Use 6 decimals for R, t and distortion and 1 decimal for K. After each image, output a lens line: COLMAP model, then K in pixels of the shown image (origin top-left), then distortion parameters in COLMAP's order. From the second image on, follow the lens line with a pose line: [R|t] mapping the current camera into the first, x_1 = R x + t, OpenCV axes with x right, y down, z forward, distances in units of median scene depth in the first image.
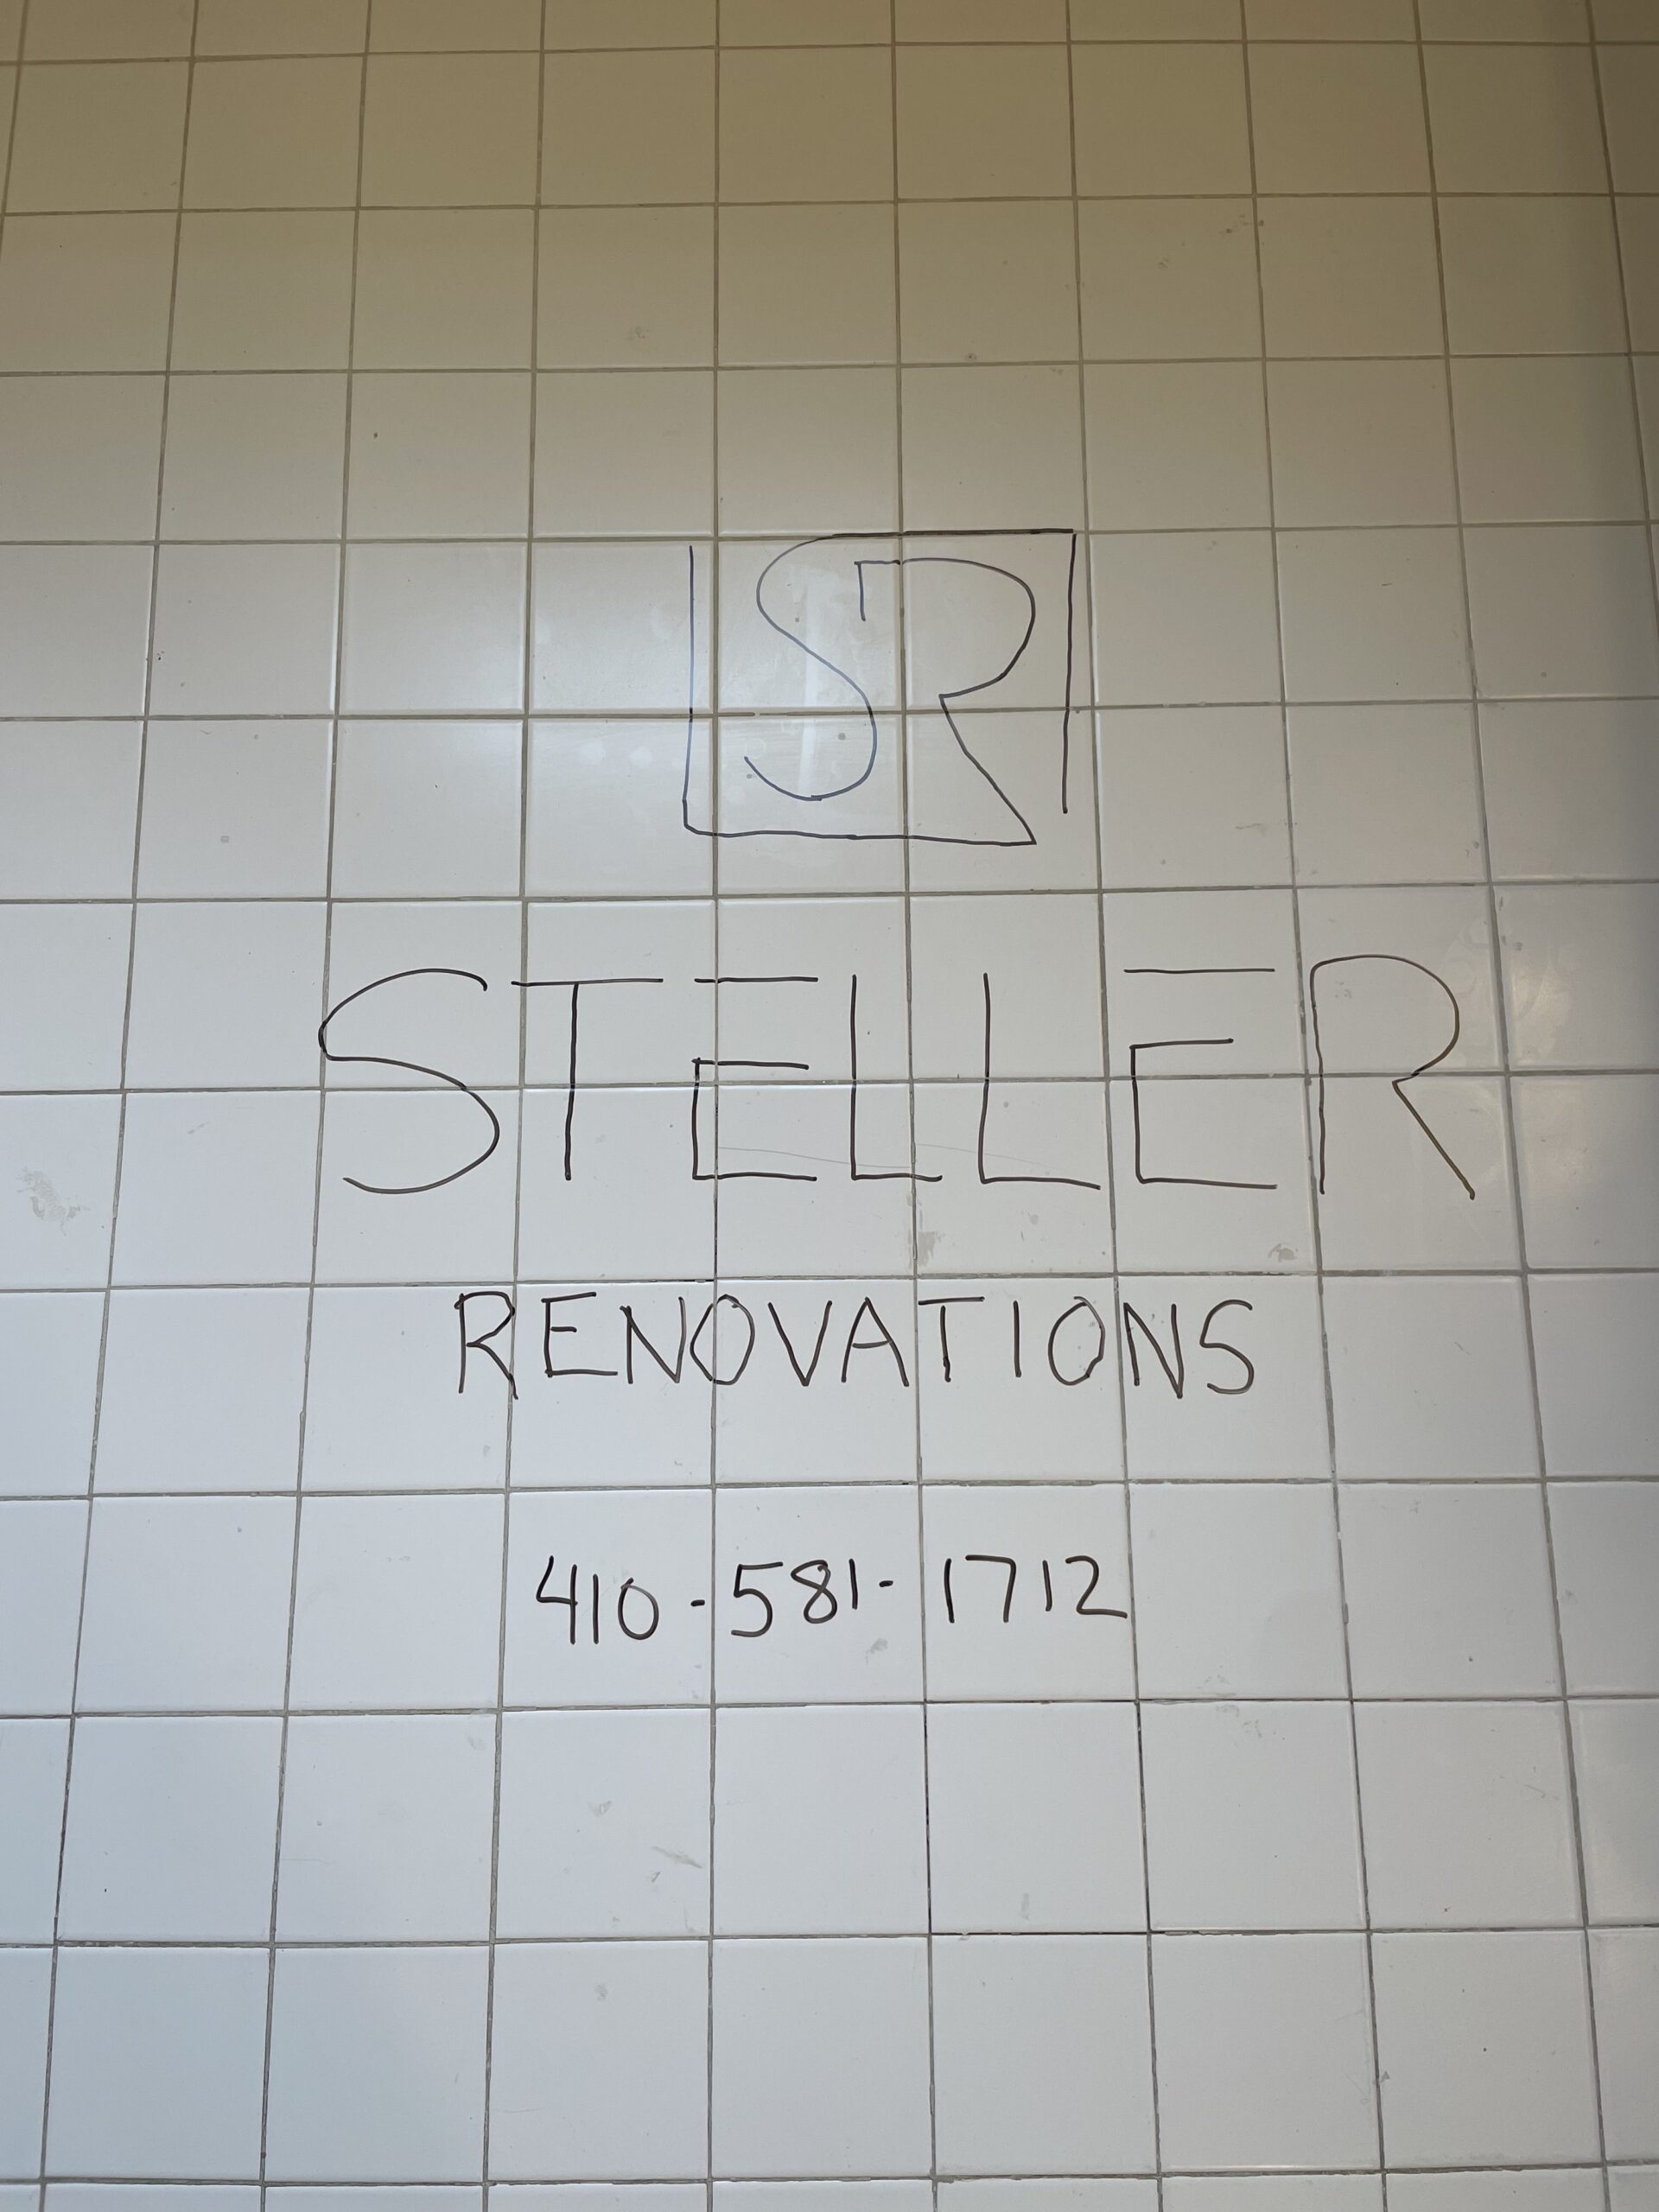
lens RADIAL K [[1695.7, 0, 816.5], [0, 1695.7, 1095.0], [0, 0, 1]] dist [0.088199, -0.112635]
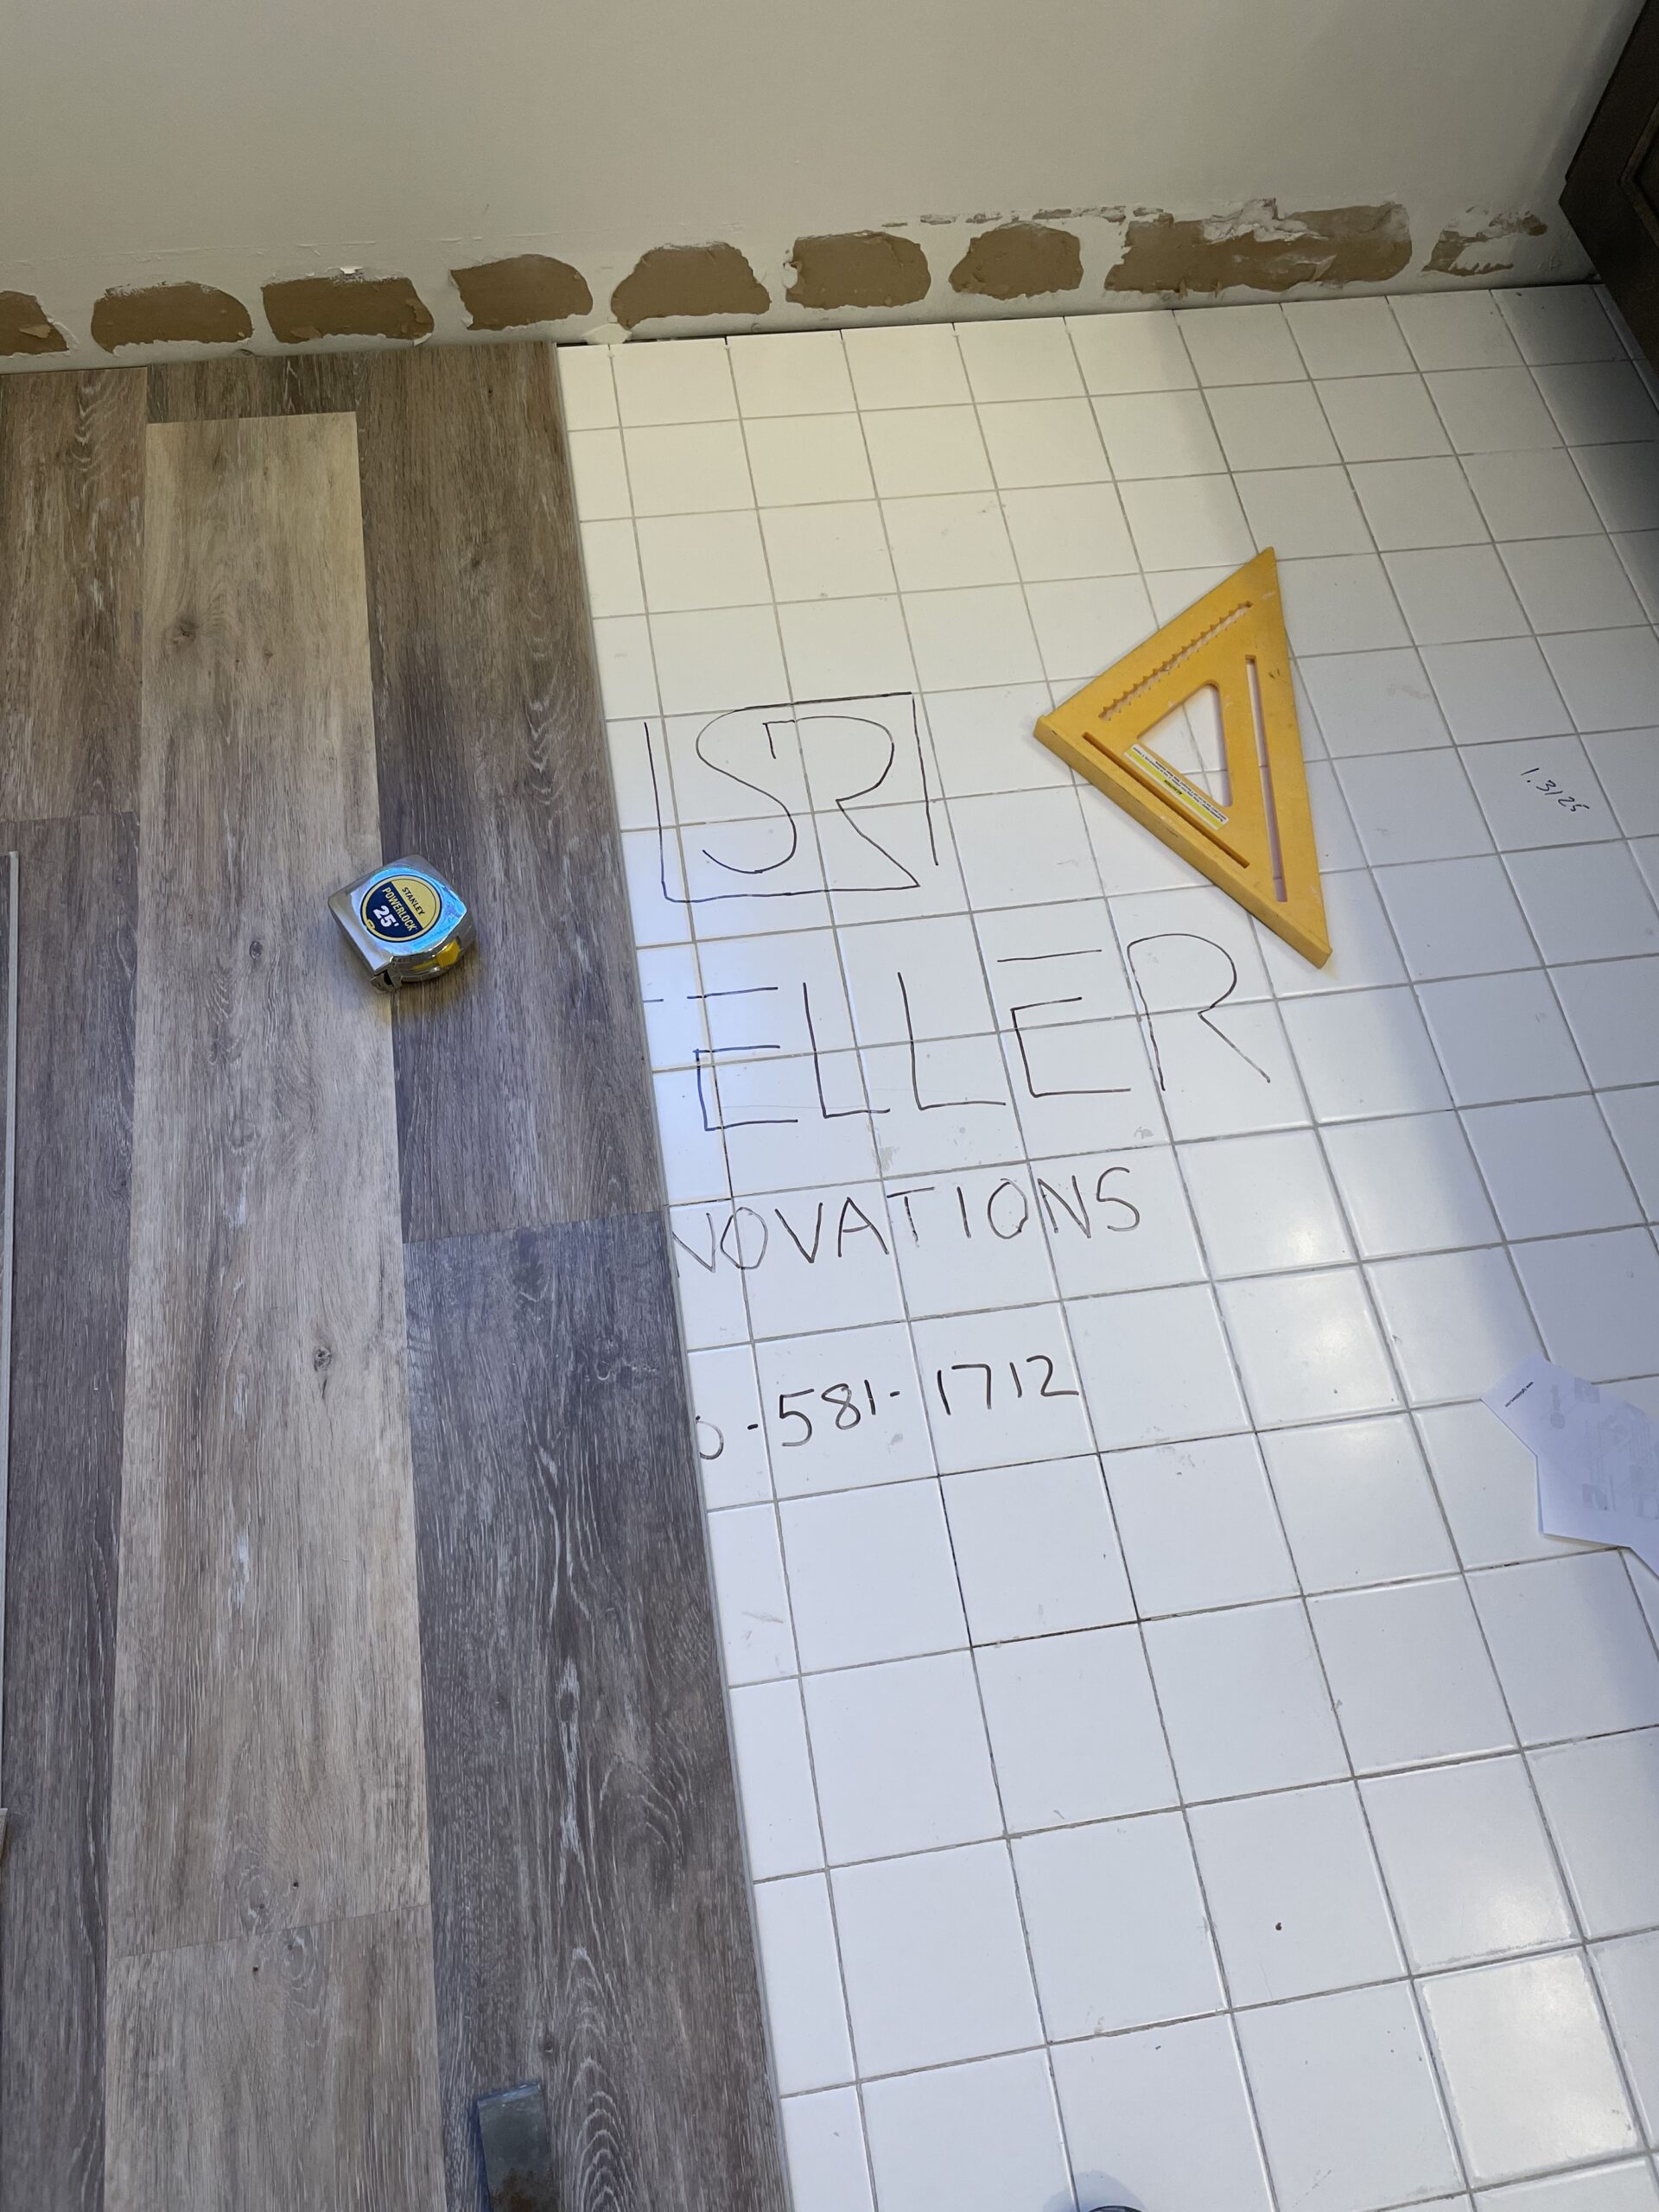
lens RADIAL K [[1695.7, 0, 816.5], [0, 1695.7, 1095.0], [0, 0, 1]] dist [0.088199, -0.112635]
pose [[0.987188, -0.097327, 0.126442, -0.154220], [0.128345, 0.955162, -0.266819, 0.393636], [-0.094804, 0.279629, 0.955416, -0.282256]]
